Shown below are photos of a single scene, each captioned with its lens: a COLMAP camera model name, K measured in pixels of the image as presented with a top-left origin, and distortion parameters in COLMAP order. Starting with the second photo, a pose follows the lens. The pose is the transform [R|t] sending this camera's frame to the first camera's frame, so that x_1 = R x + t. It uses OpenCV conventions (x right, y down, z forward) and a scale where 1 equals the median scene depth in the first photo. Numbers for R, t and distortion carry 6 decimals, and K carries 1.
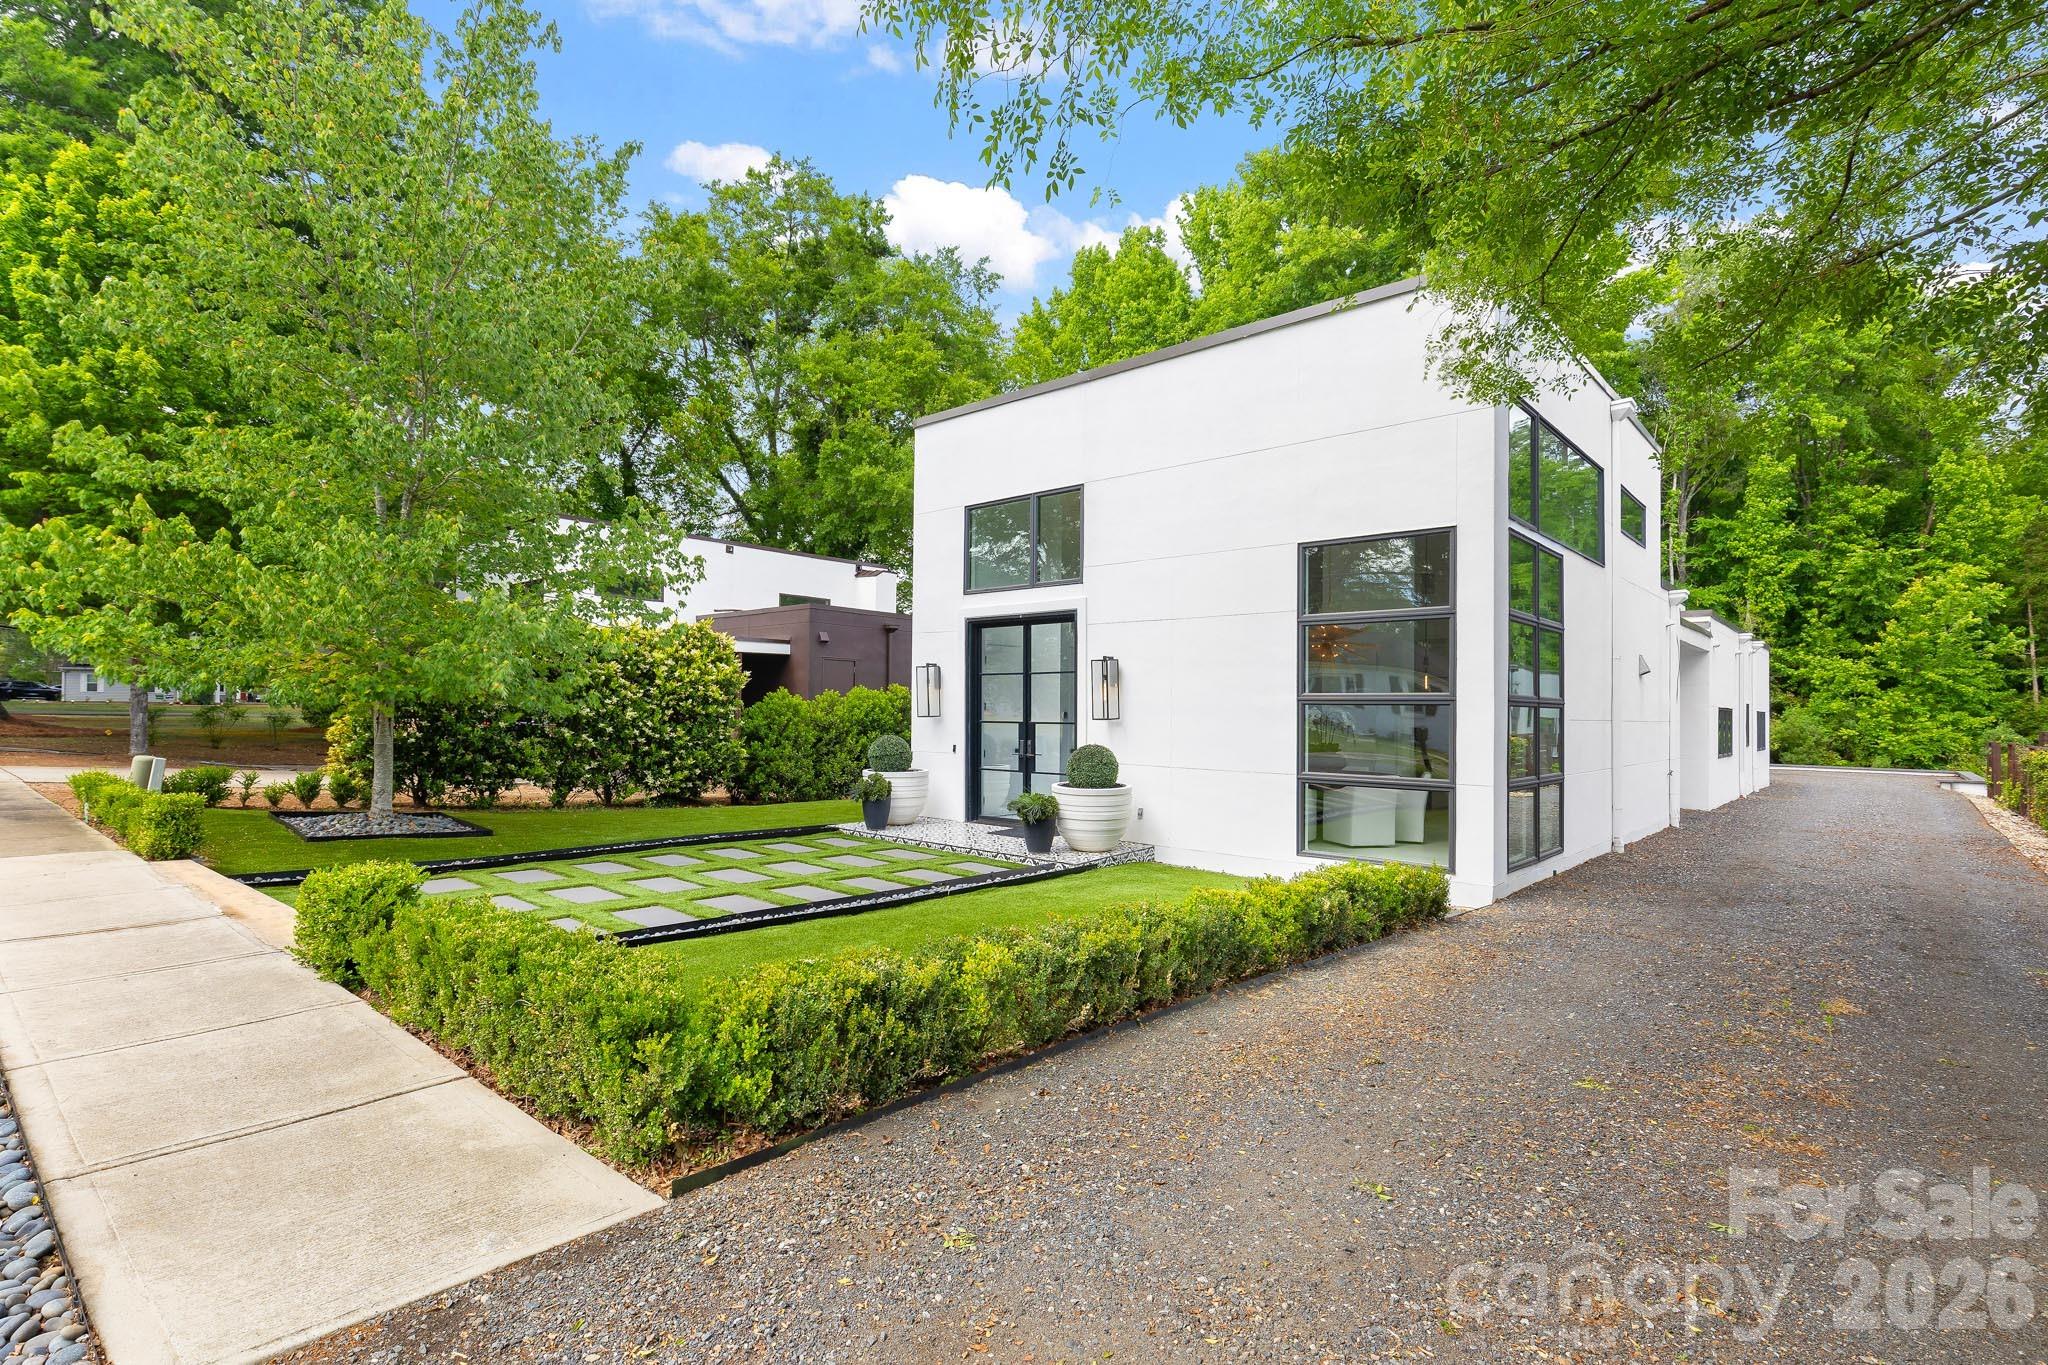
lens RADIAL K [[954.0, 0, 1004.7], [0, 954.0, 704.2], [0, 0, 1]] dist [0.004986, 0.000166]
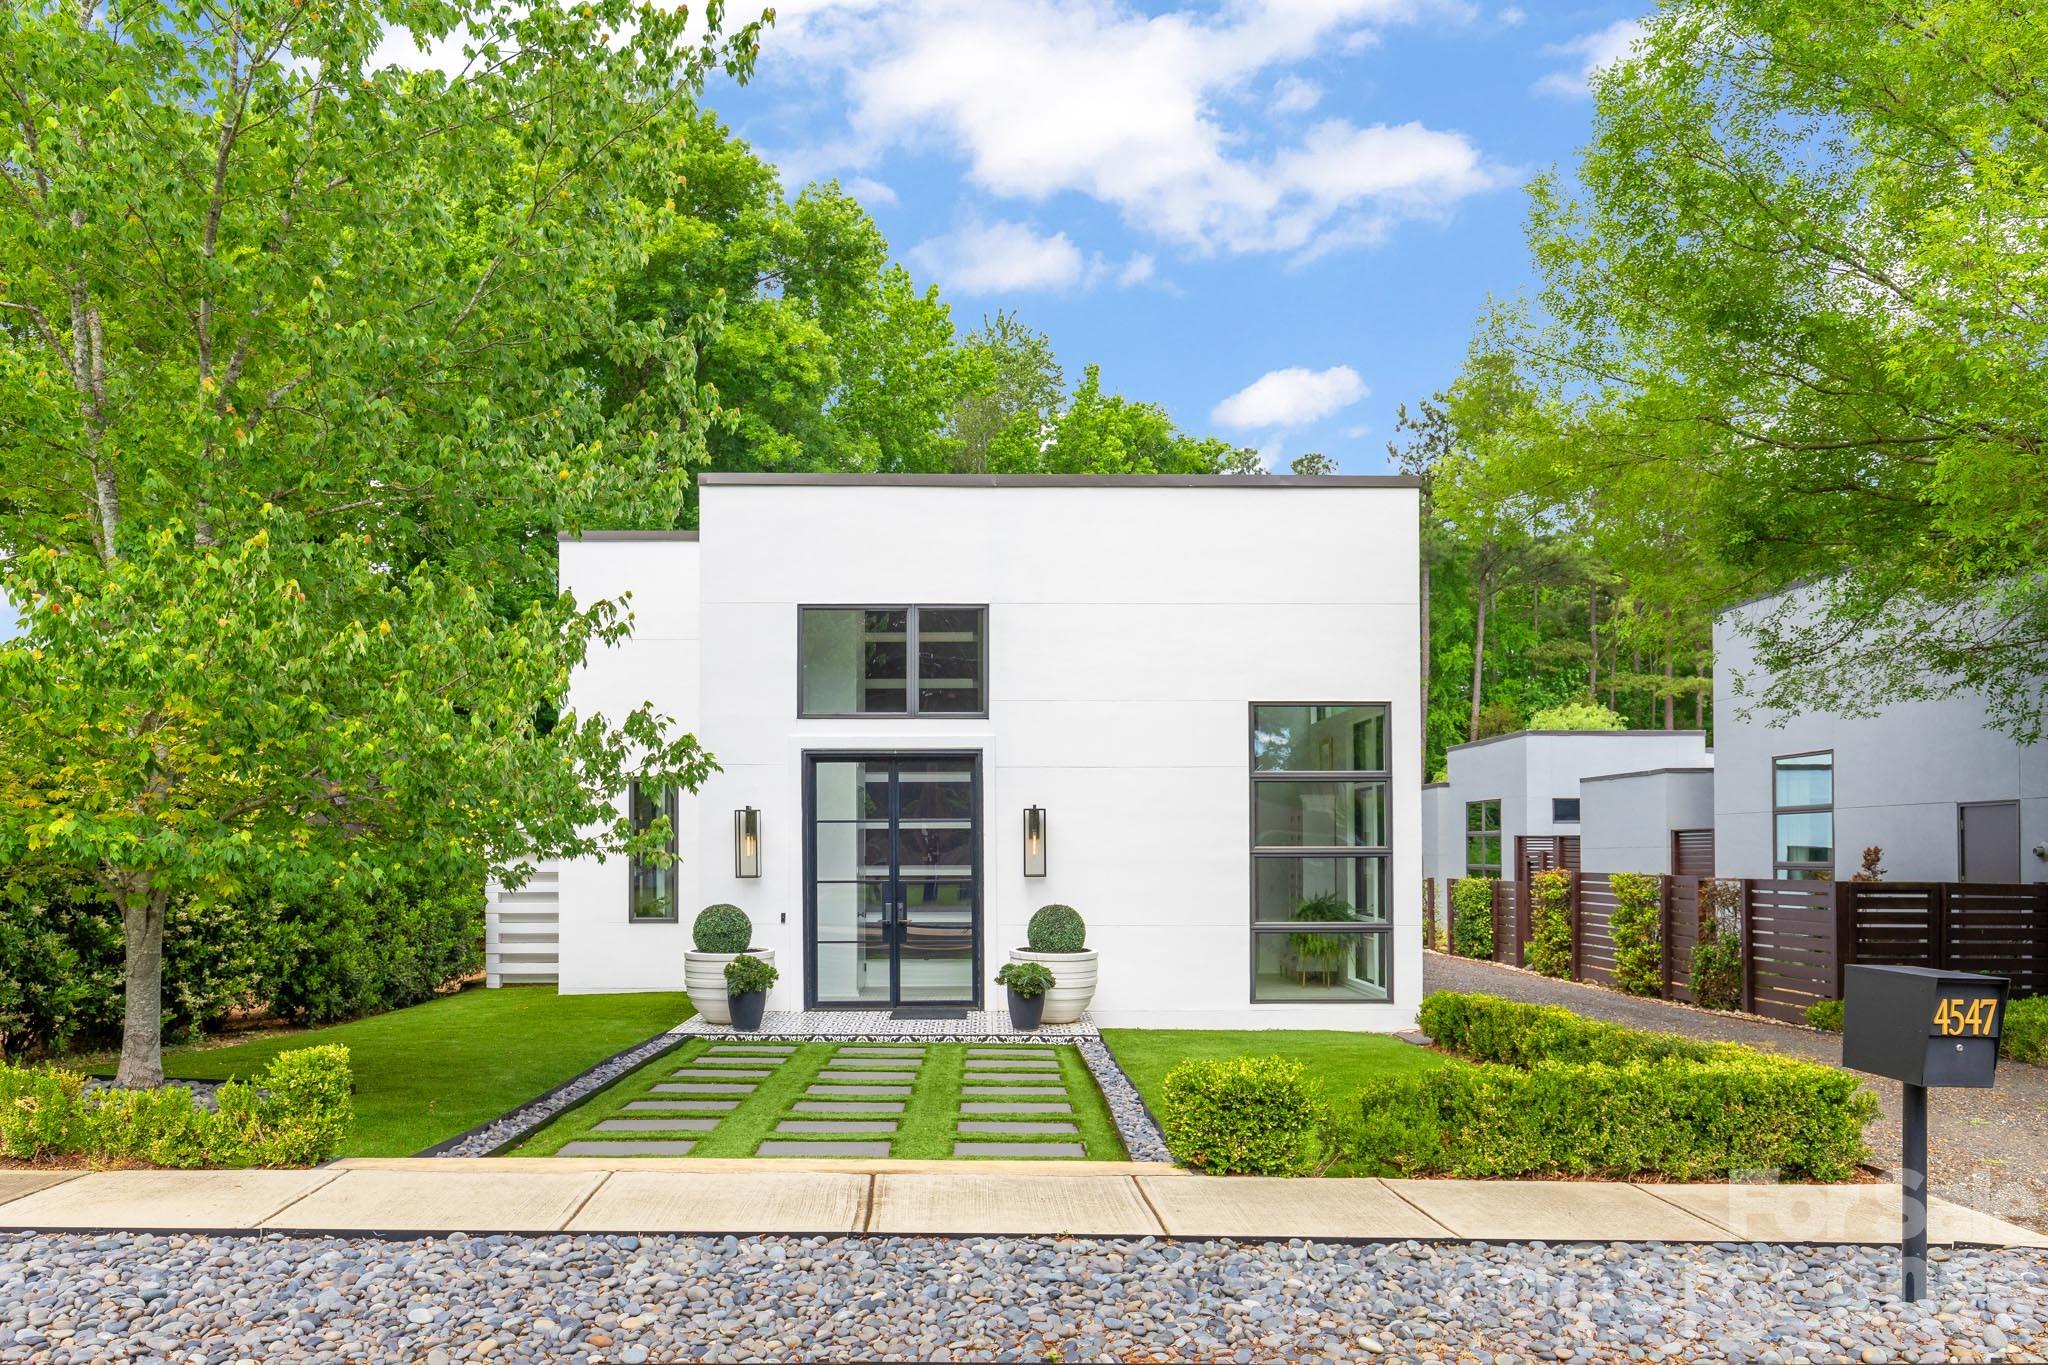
lens RADIAL K [[1376.9, 0, 1036.3], [0, 1376.9, 818.2], [0, 0, 1]] dist [-0.011068, 0.001554]
pose [[0.726695, 0.002004, 0.686957, -0.631692], [0.006224, 0.999935, -0.009501, -0.020485], [-0.686932, 0.011180, 0.726636, 0.053266]]
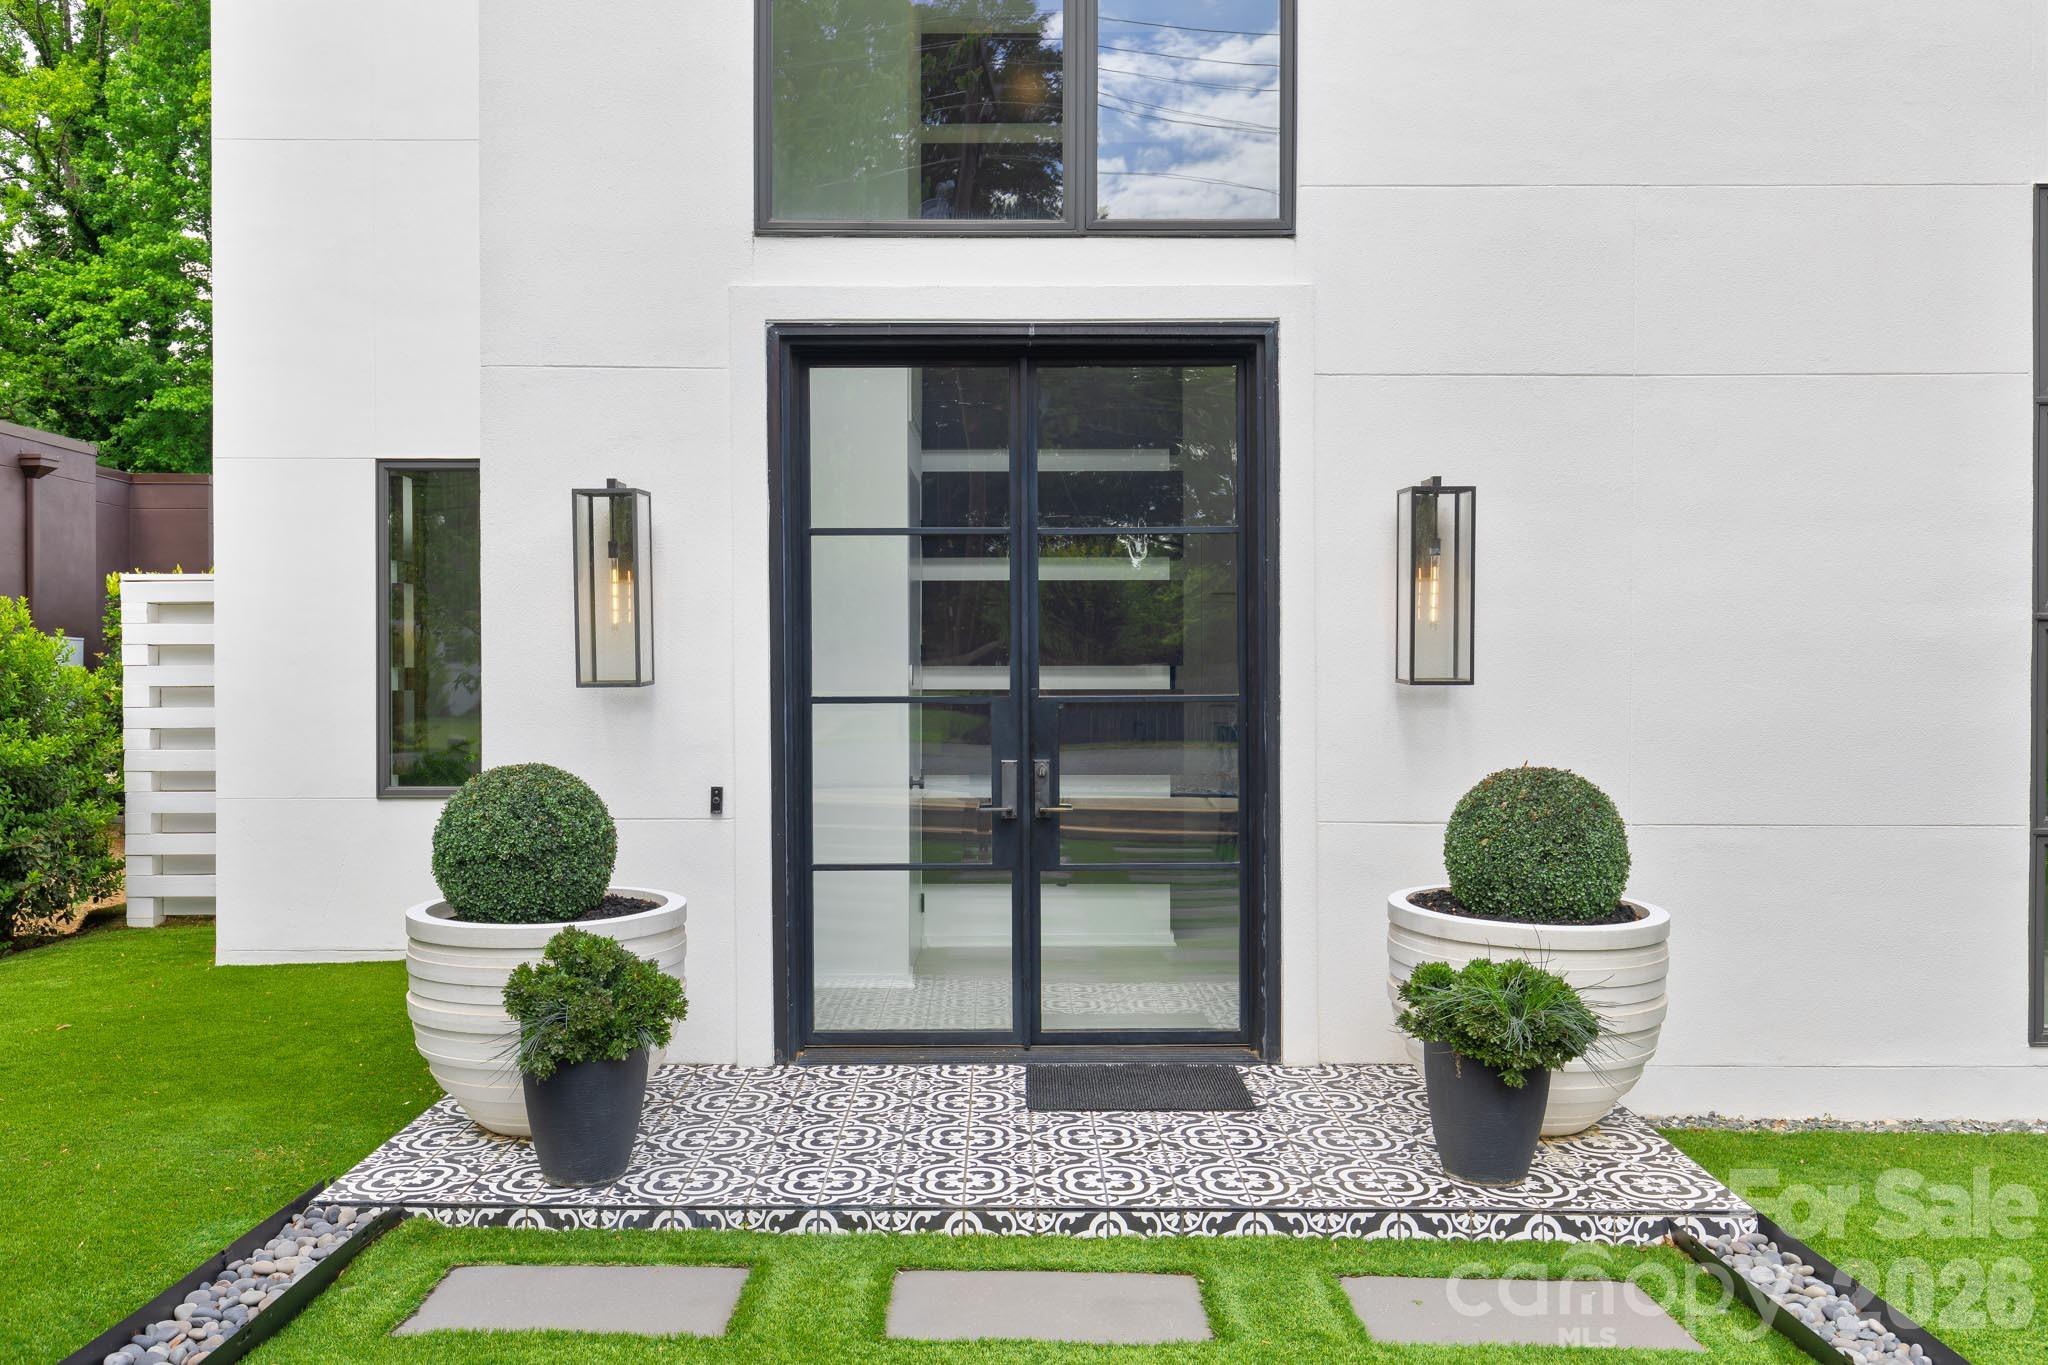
lens RADIAL K [[1601.0, 0, 1032.4], [0, 1601.0, 680.0], [0, 0, 1]] dist [0.007619, 0.016085]
pose [[0.742104, -0.014754, 0.670122, -0.276262], [0.006294, 0.999867, 0.015045, 0.005805], [-0.670255, -0.006947, 0.742098, 0.572787]]
